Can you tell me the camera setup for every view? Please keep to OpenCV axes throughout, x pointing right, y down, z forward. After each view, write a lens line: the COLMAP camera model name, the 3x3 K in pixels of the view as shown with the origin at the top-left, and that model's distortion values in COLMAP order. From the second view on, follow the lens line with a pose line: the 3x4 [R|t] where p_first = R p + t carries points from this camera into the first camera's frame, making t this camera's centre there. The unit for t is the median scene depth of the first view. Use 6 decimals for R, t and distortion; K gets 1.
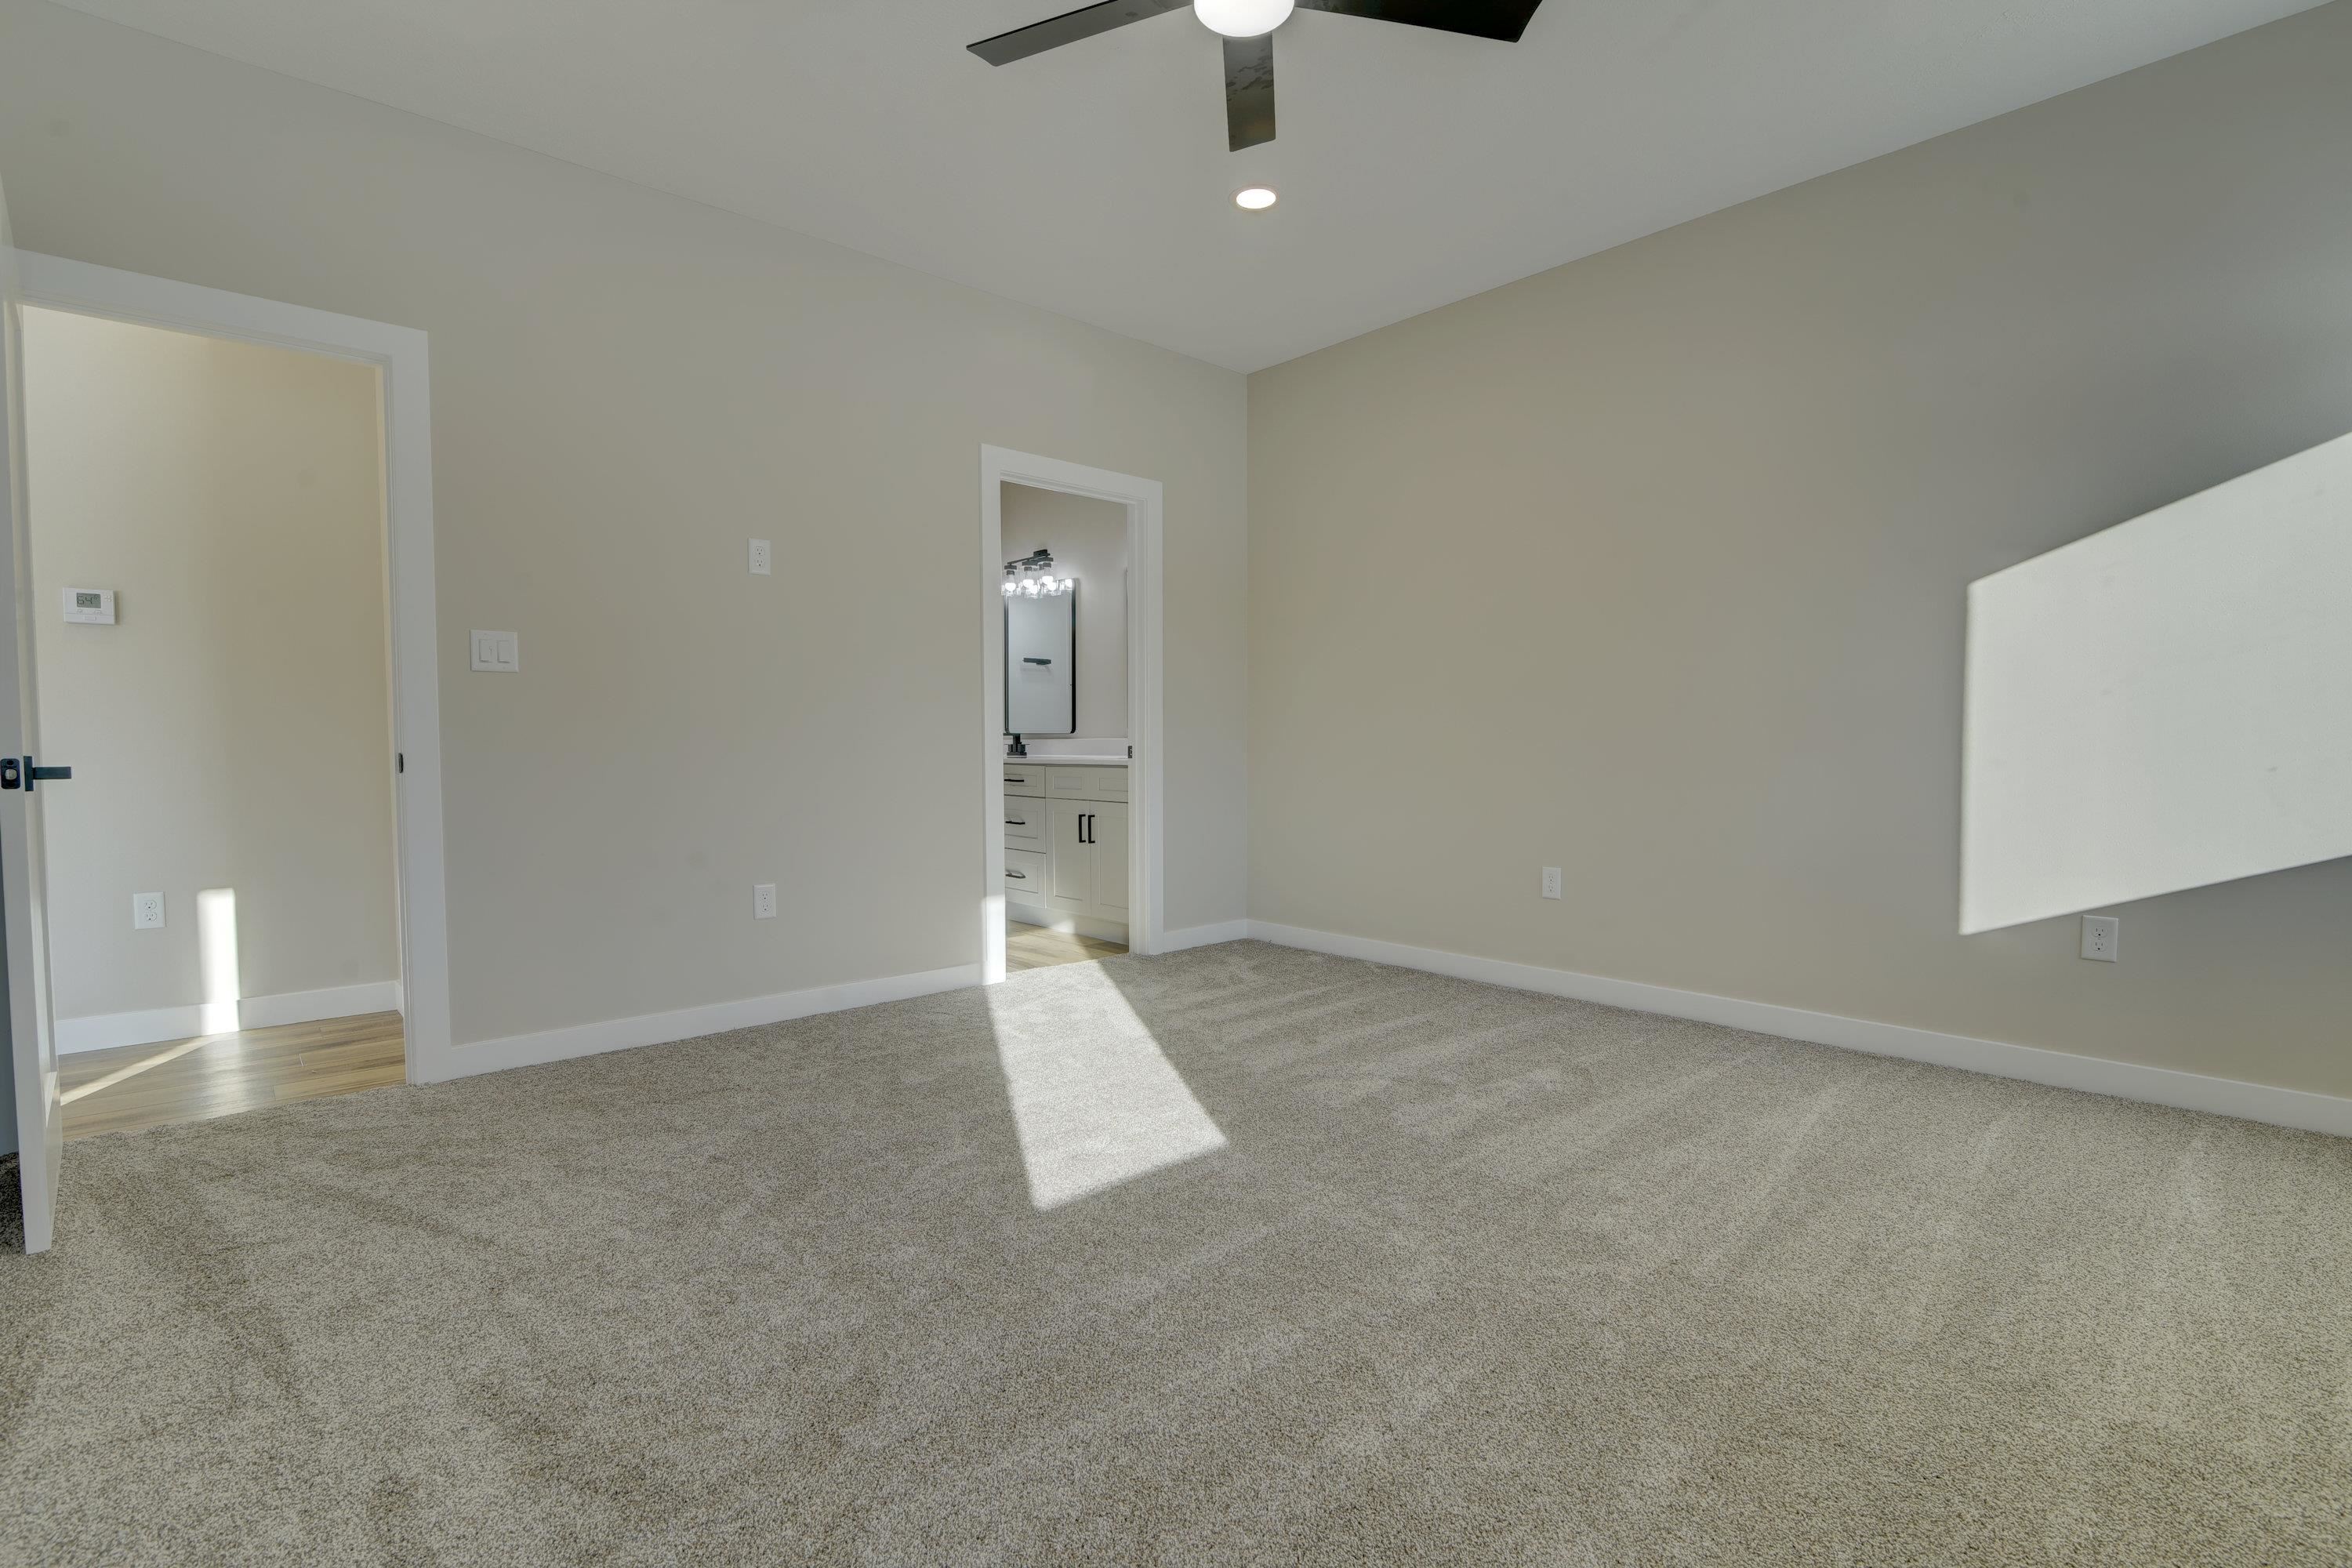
lens RADIAL K [[1087.5, 0, 1168.5], [0, 1087.5, 779.8], [0, 0, 1]] dist [-0.013717, -0.000343]
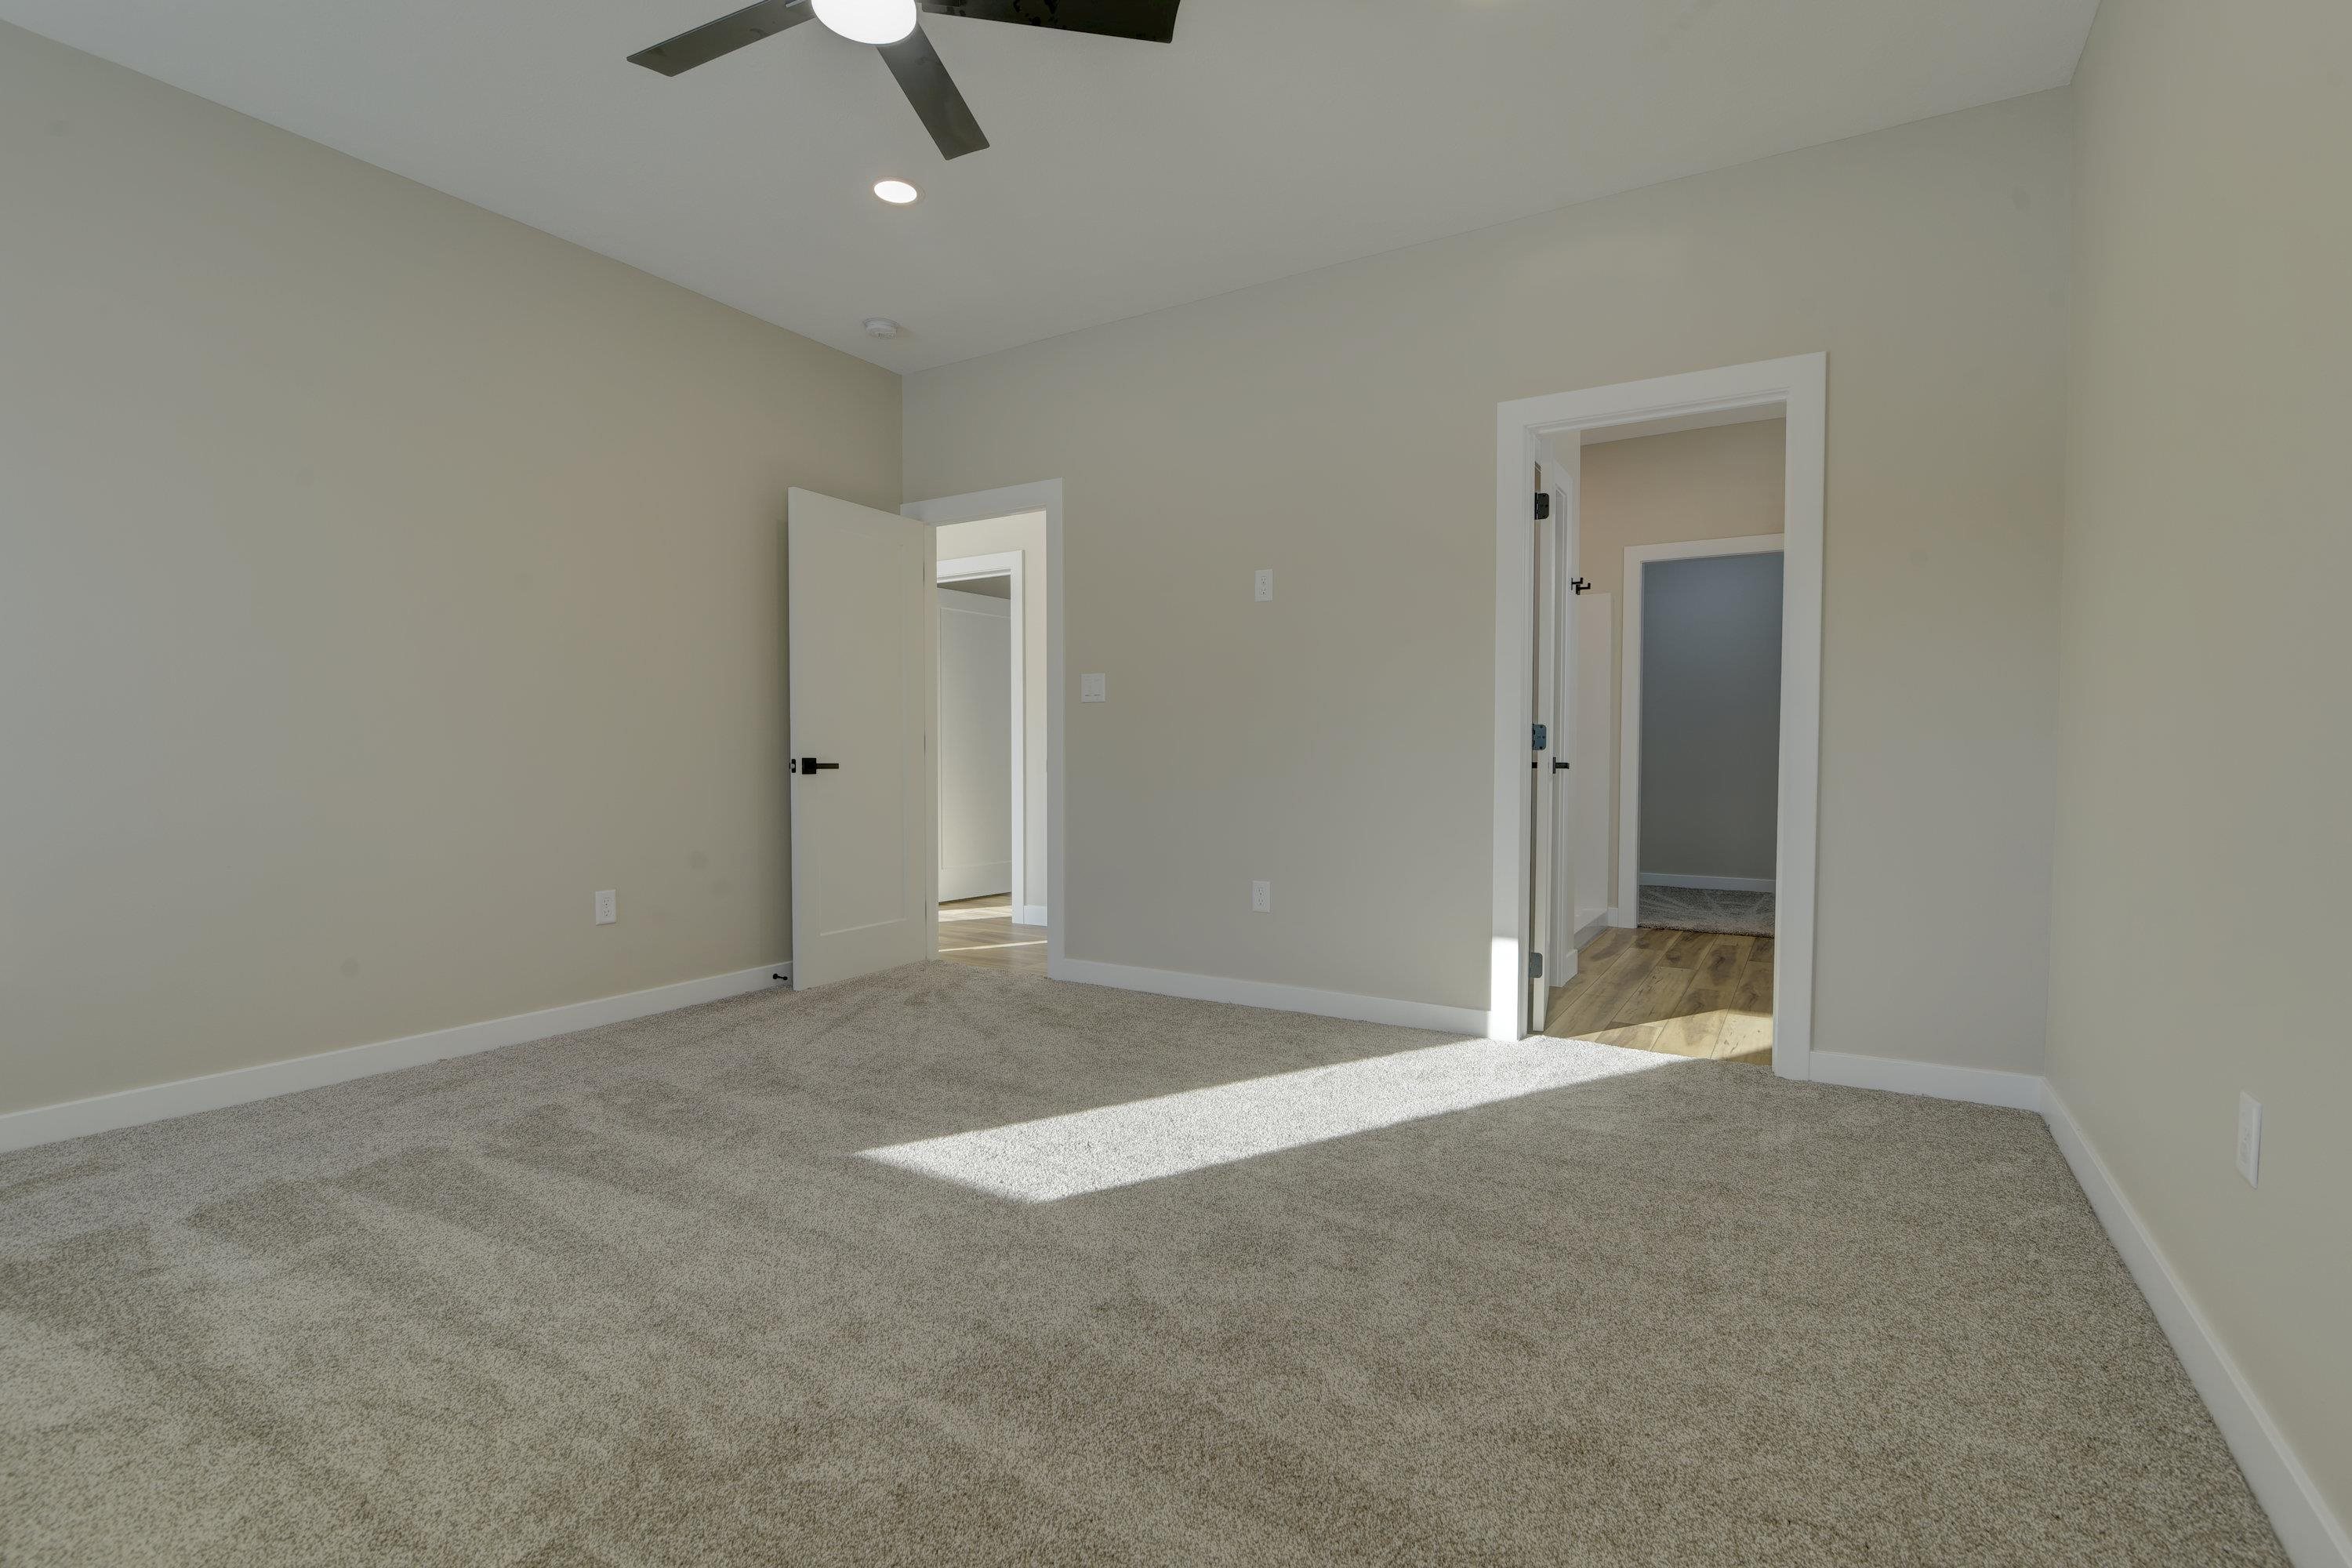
lens RADIAL K [[1087.5, 0, 1175.0], [0, 1087.5, 794.3], [0, 0, 1]] dist [-0.013717, -0.000343]
pose [[0.284574, 0.039923, -0.957822, 0.671656], [-0.035850, 0.998877, 0.030983, -0.023744], [0.957983, 0.025521, 0.285686, 0.603437]]
